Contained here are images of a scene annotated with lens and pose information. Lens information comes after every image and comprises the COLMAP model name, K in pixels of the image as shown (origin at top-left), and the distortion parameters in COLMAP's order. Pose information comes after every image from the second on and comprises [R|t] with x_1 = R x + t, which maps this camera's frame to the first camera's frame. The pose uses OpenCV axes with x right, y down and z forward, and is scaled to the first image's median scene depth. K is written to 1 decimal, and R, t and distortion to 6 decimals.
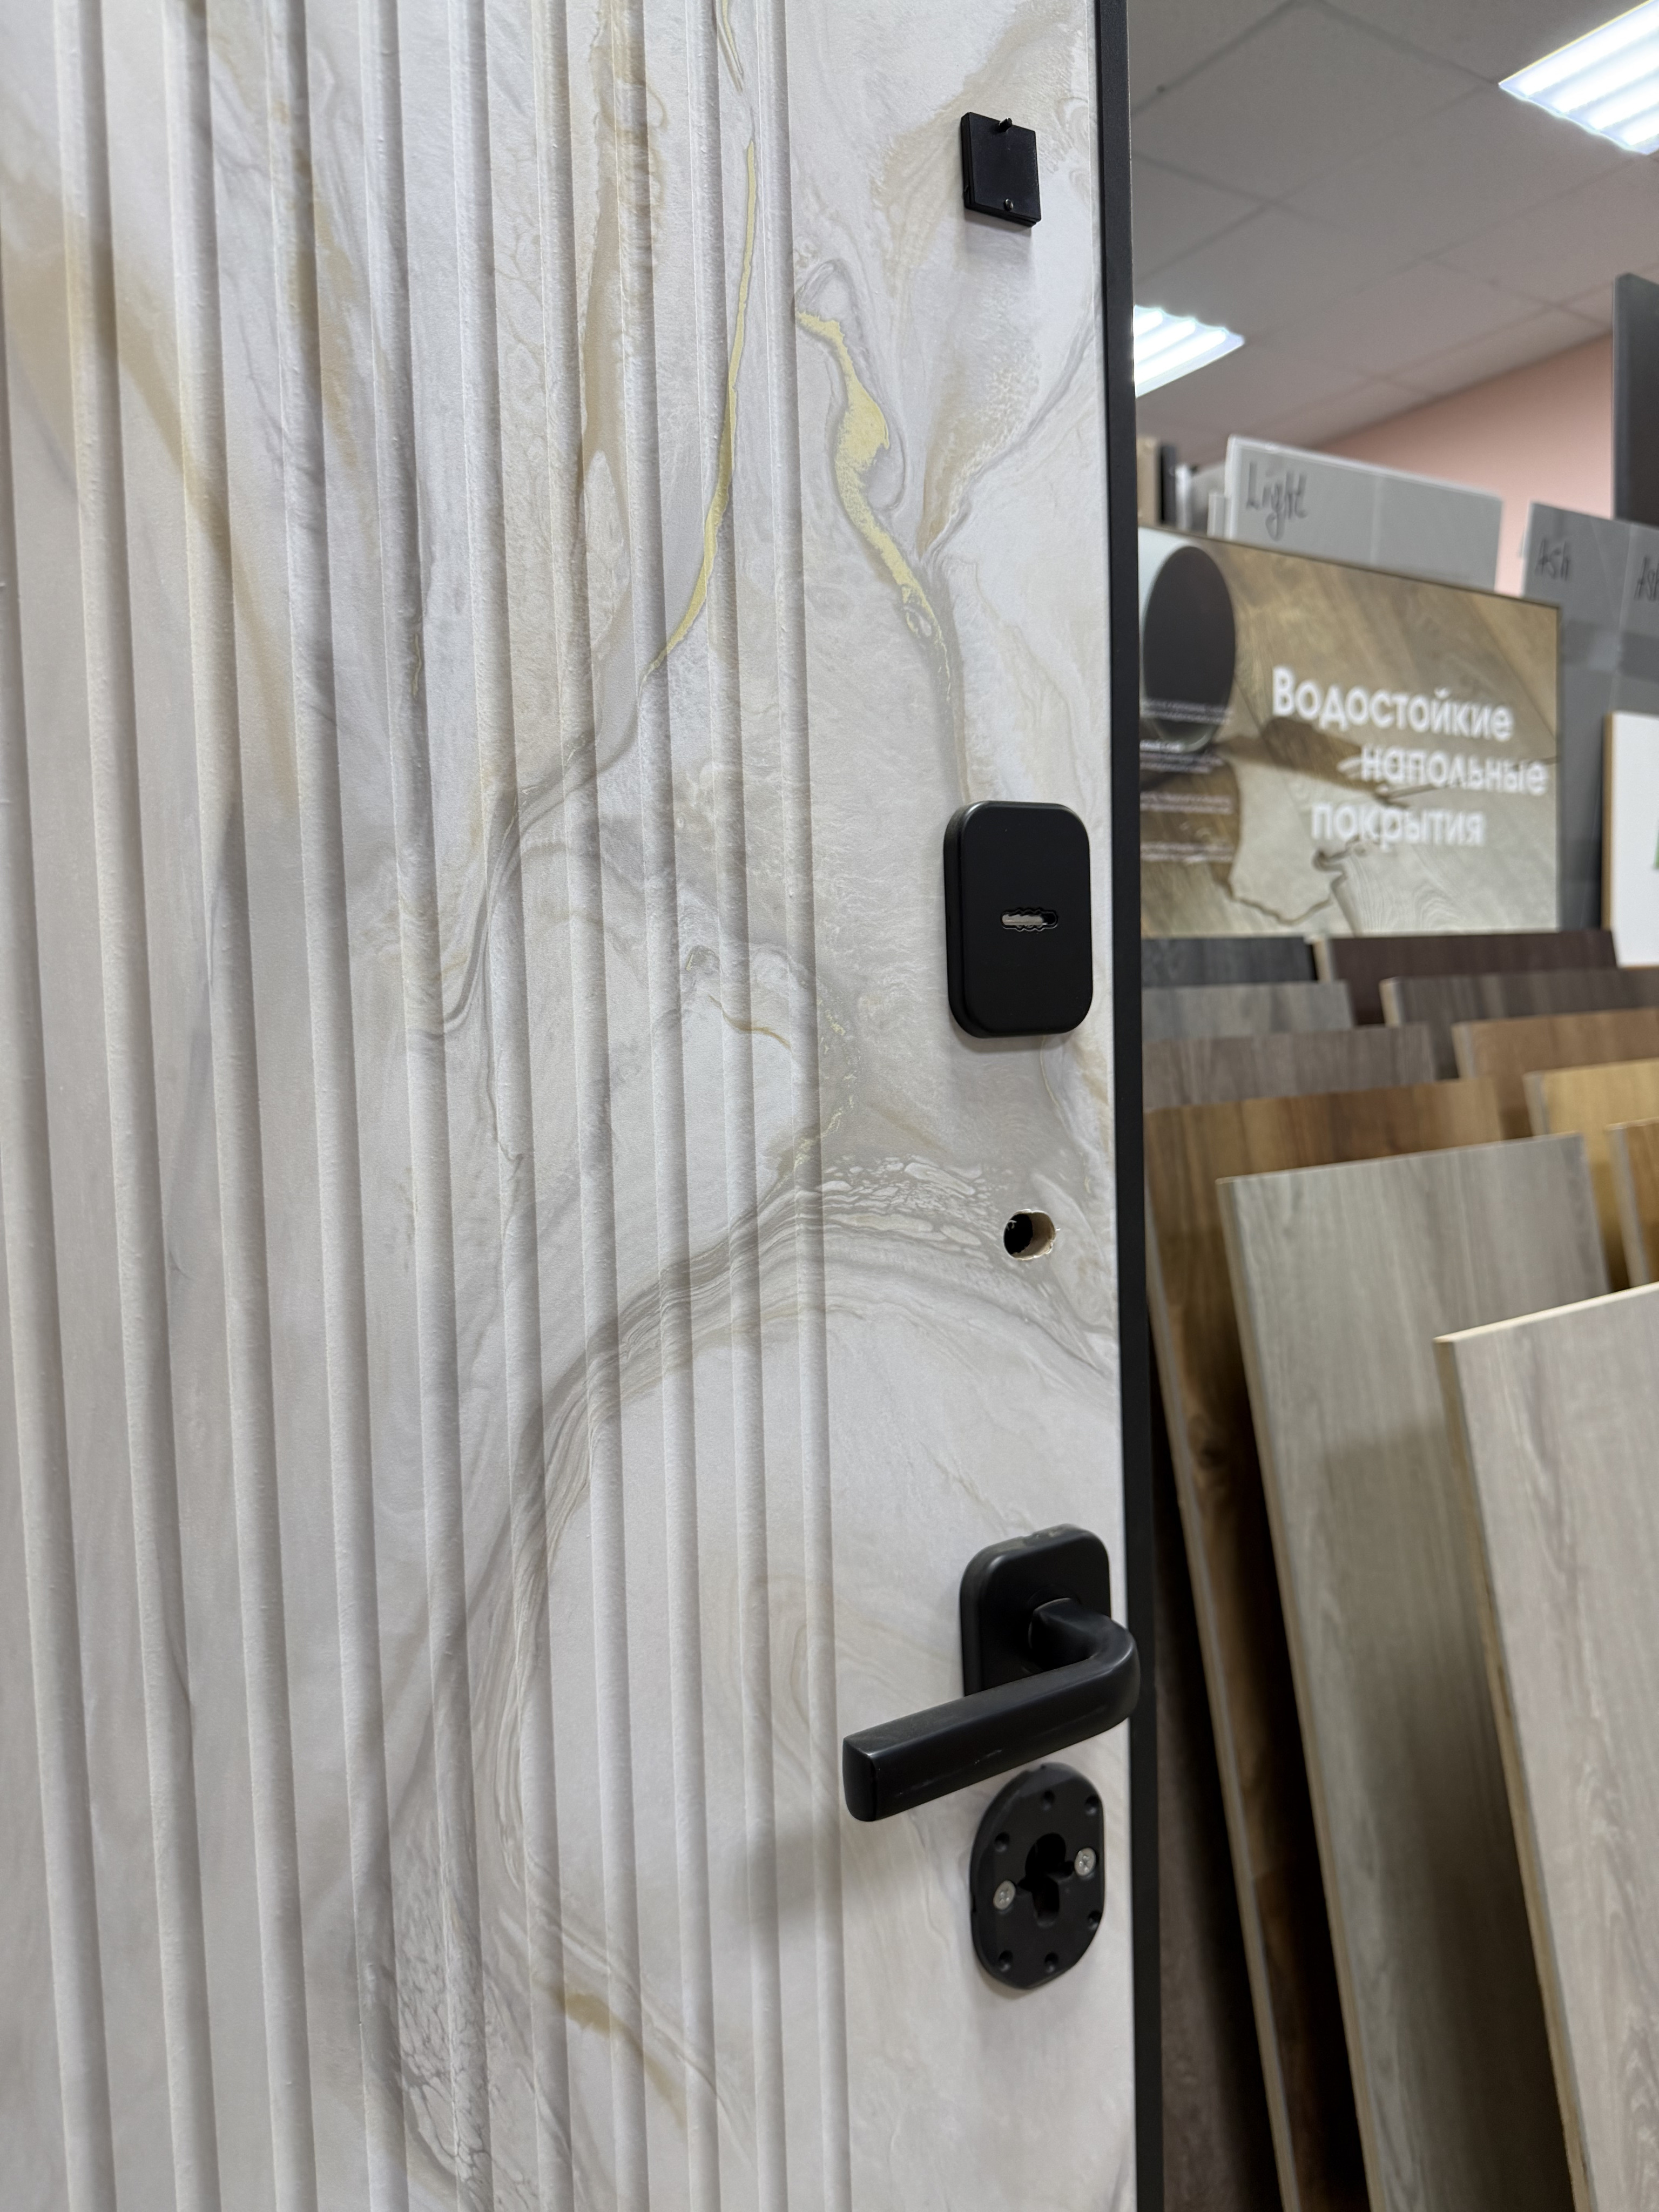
lens RADIAL K [[1587.2, 0, 829.5], [0, 1587.2, 1106.0], [0, 0, 1]] dist [0.091747, -0.174396]
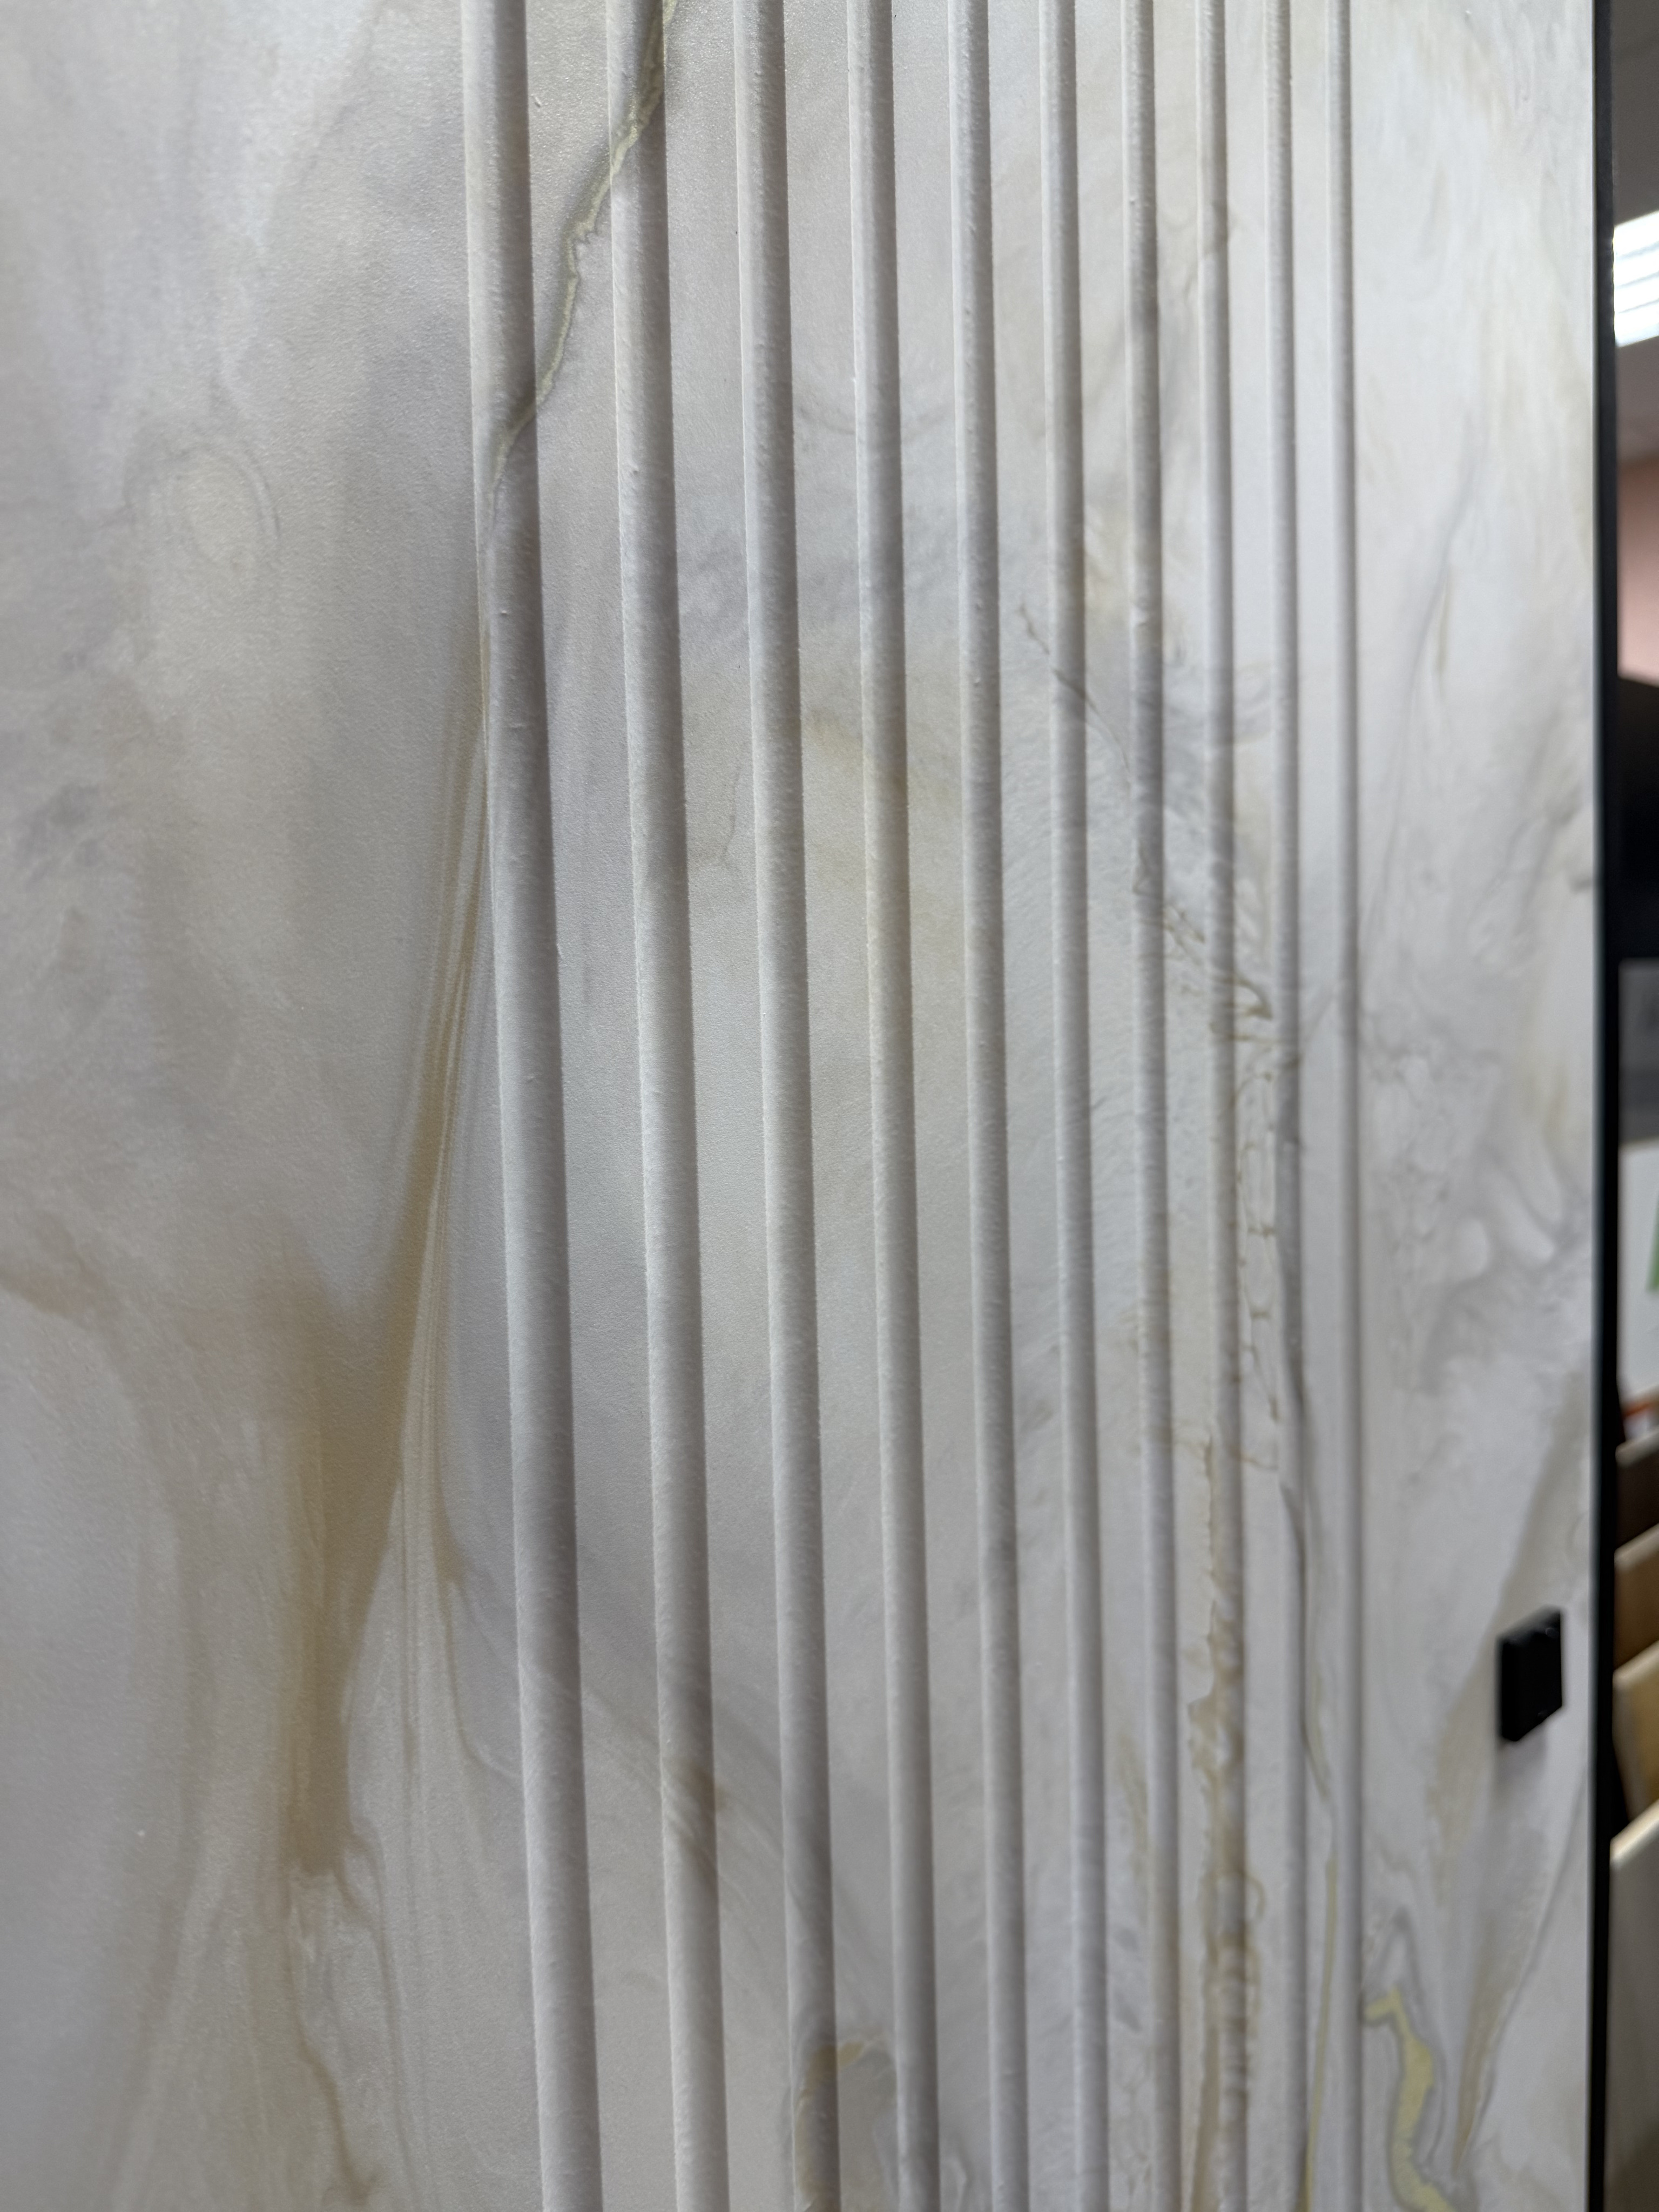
lens RADIAL K [[1539.4, 0, 763.4], [0, 1539.4, 1112.0], [0, 0, 1]] dist [0.000476, -0.027217]
pose [[0.996672, 0.000066, 0.081517, -0.372032], [-0.000325, 0.999995, 0.003167, -0.912848], [-0.081516, -0.003183, 0.996667, 0.244164]]
